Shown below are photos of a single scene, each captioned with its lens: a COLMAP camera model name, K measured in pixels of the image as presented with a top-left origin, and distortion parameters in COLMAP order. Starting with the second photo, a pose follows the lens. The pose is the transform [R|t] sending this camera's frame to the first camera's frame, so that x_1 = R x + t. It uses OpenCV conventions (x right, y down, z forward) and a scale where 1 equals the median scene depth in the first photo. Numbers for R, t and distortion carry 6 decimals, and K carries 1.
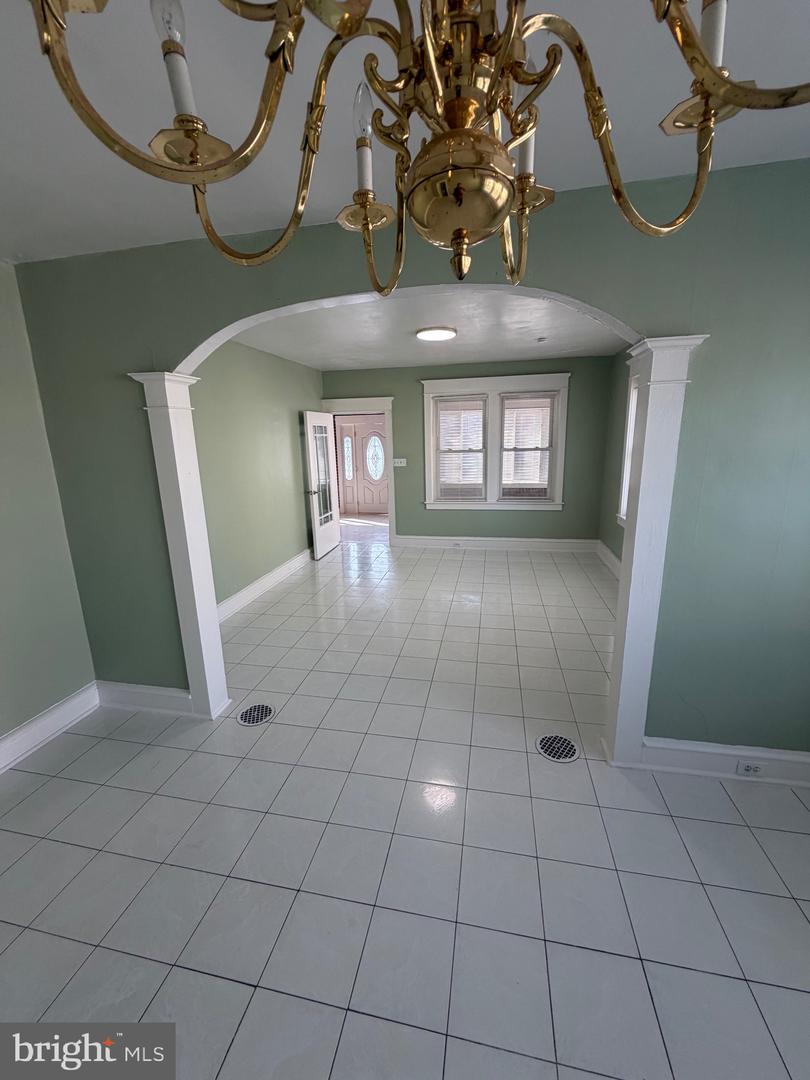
lens RADIAL K [[429.2, 0, 405.0], [0, 429.2, 540.0], [0, 0, 1]] dist [0.001798, 0.000166]
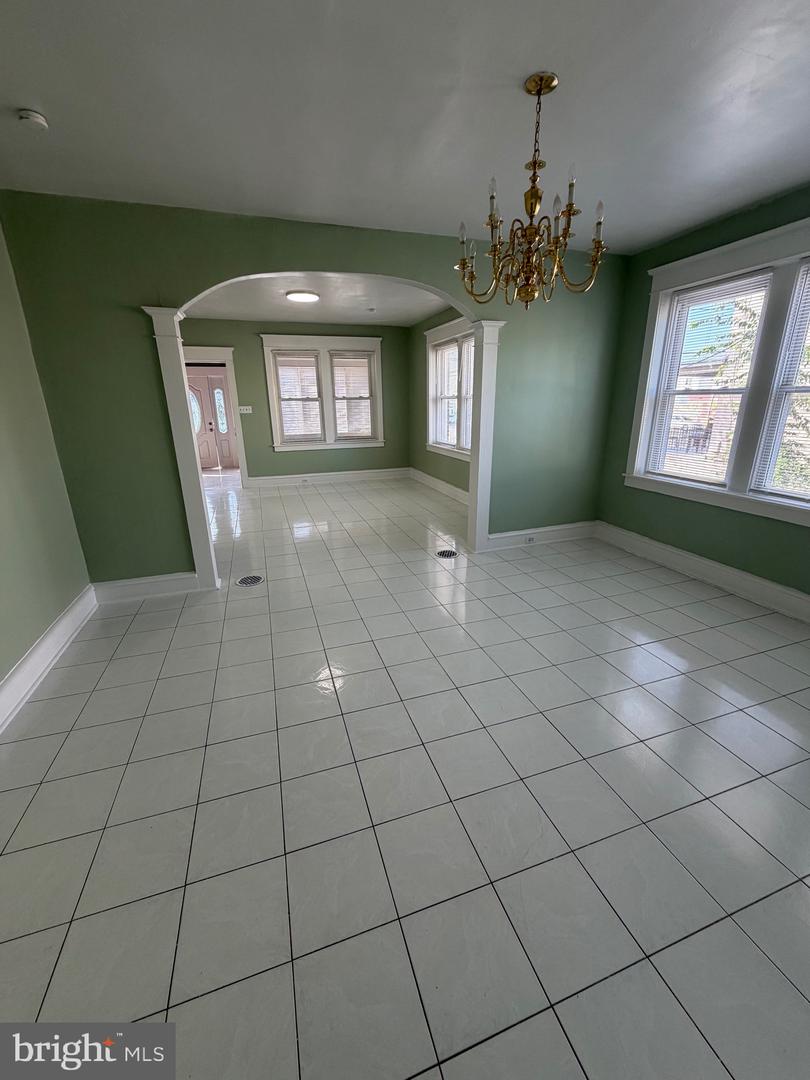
lens RADIAL K [[428.0, 0, 400.3], [0, 428.0, 537.6], [0, 0, 1]] dist [-0.000280, -0.000073]
pose [[0.869787, -0.139541, 0.473285, -0.248616], [0.107285, 0.989714, 0.094638, 0.088688], [-0.481622, -0.031538, 0.875811, -0.174383]]
